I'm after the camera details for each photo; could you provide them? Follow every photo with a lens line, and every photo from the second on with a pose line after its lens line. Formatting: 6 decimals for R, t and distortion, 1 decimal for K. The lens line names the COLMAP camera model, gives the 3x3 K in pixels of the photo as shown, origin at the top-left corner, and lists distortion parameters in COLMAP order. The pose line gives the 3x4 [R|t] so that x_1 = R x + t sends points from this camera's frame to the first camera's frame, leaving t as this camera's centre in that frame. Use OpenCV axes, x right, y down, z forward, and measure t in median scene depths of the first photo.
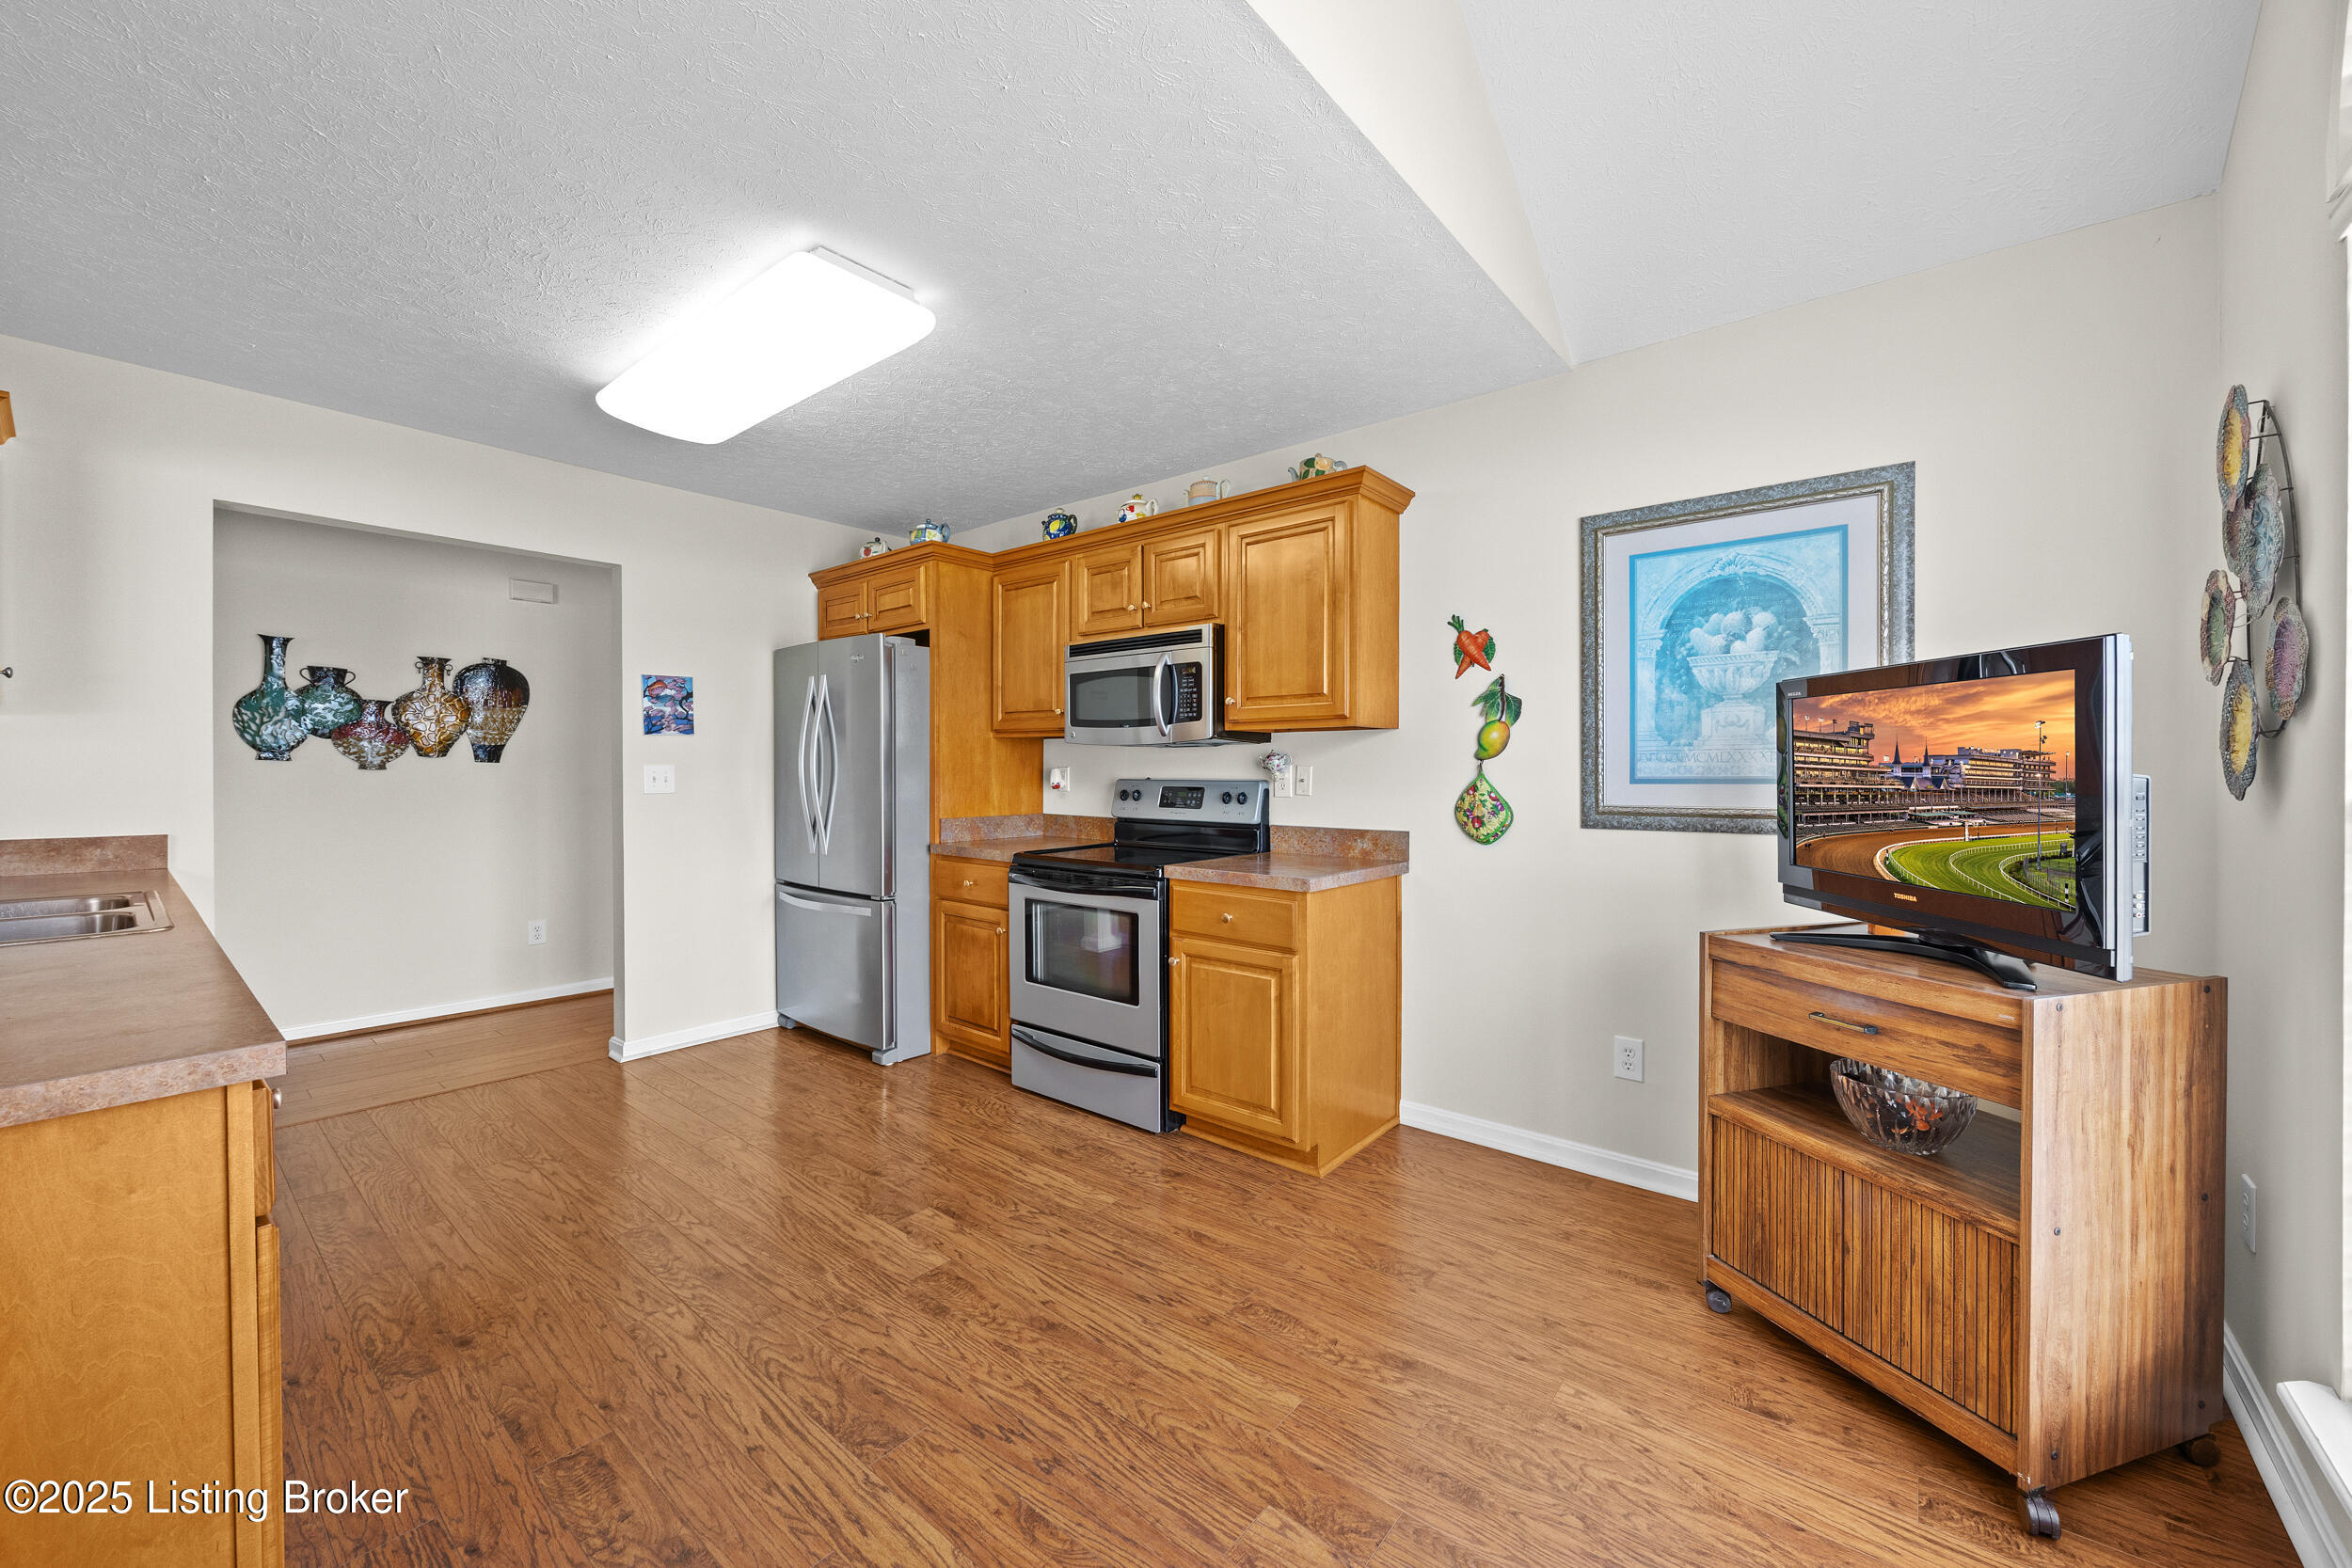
lens RADIAL K [[907.1, 0, 1174.8], [0, 907.1, 780.1], [0, 0, 1]] dist [0.002566, 0.000141]
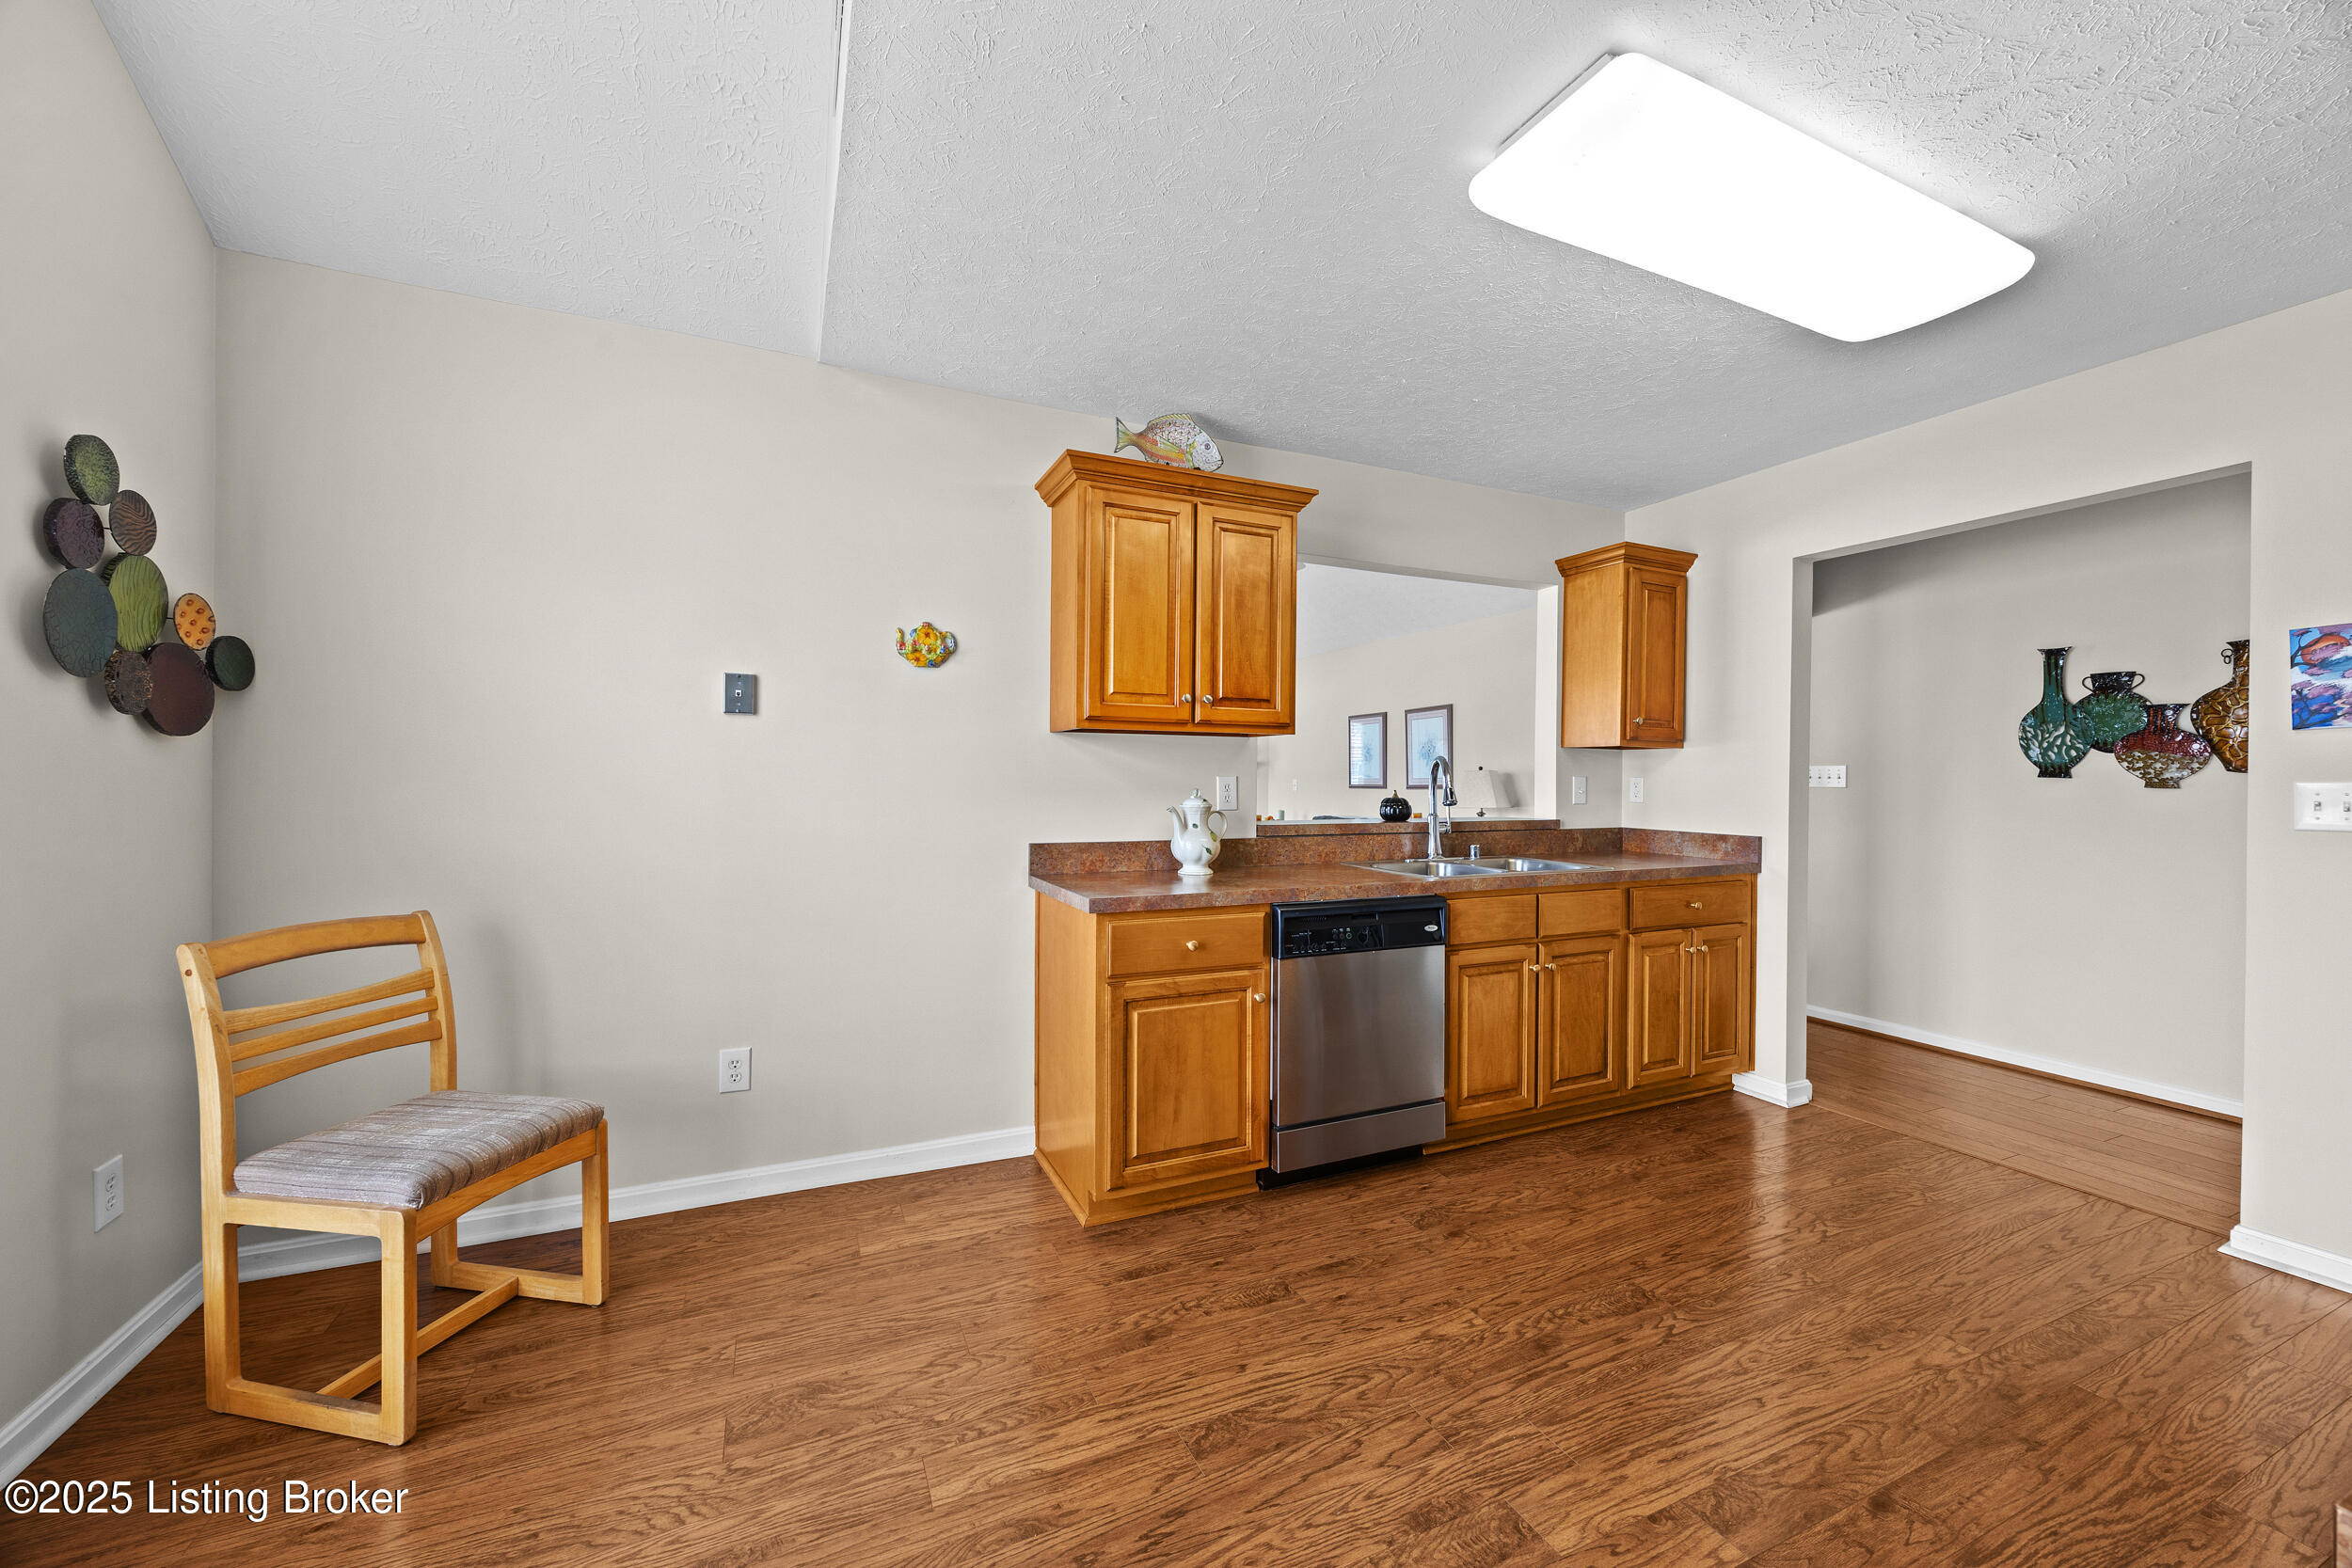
lens RADIAL K [[907.1, 0, 1216.6], [0, 907.1, 781.6], [0, 0, 1]] dist [0.002566, 0.000141]
pose [[-0.425365, -0.002430, -0.905019, 0.298657], [-0.017425, 0.999833, 0.005505, -0.008634], [0.904854, 0.018112, -0.425336, 0.720173]]
